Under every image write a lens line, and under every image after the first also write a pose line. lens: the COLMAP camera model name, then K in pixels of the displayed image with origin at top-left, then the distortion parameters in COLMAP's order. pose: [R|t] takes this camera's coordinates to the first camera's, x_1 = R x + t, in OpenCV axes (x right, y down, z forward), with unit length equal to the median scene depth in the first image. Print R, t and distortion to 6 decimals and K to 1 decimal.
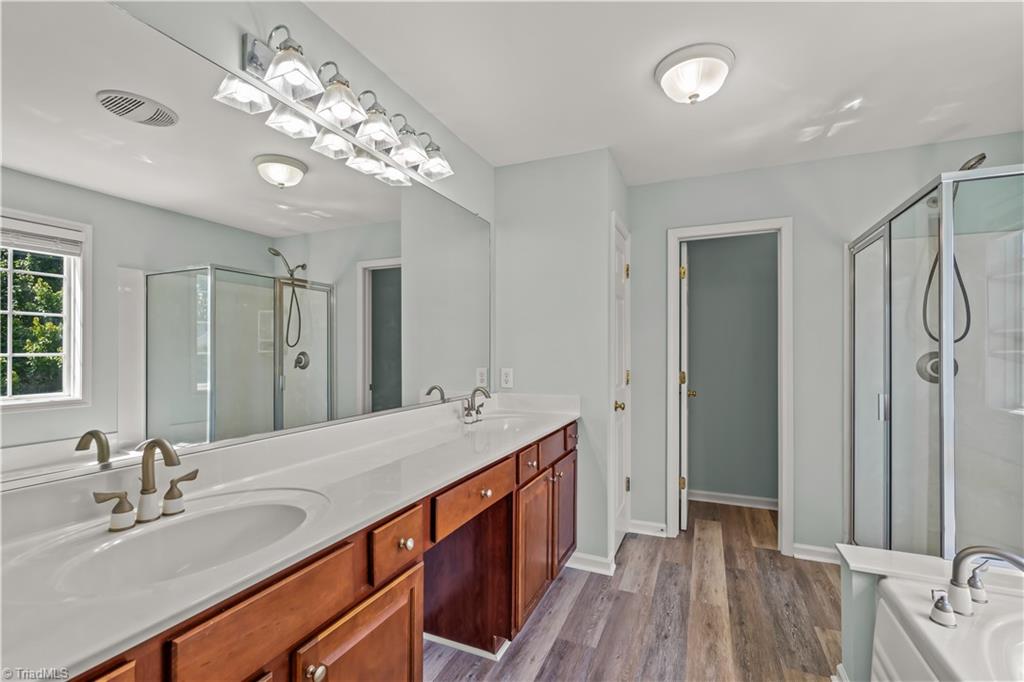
lens RADIAL K [[453.1, 0, 512.4], [0, 453.1, 348.8], [0, 0, 1]] dist [-0.001099, -0.000055]
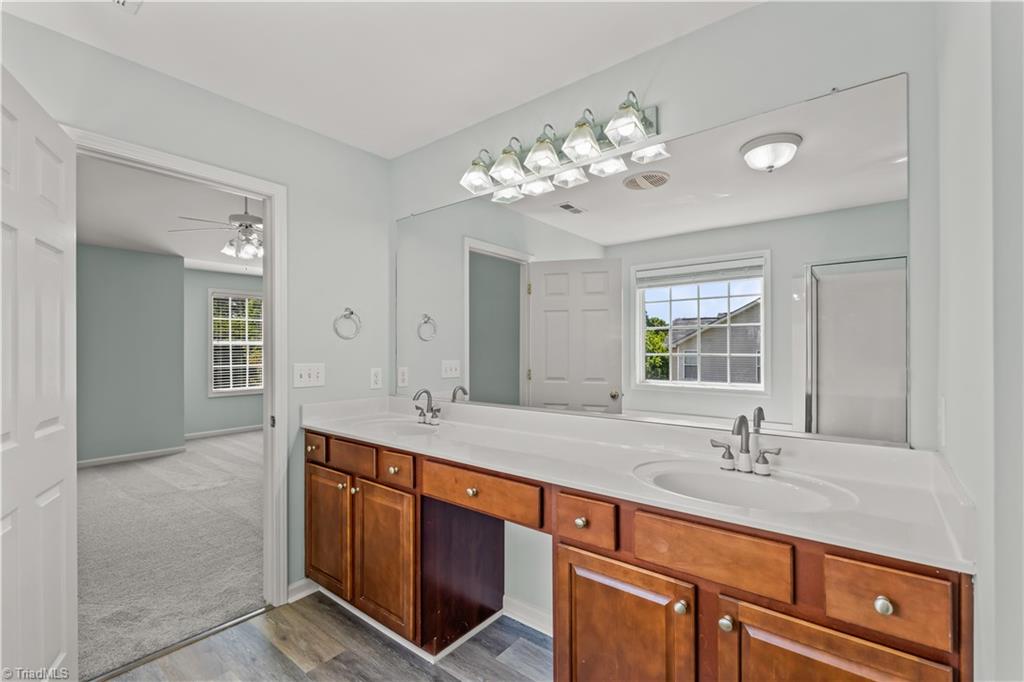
lens RADIAL K [[453.1, 0, 512.4], [0, 453.1, 348.8], [0, 0, 1]] dist [-0.001099, -0.000055]
pose [[-0.257363, -0.008389, -0.966278, 0.767695], [0.003835, 0.999946, -0.009703, 0.008906], [0.966307, -0.006203, -0.257317, 1.148717]]
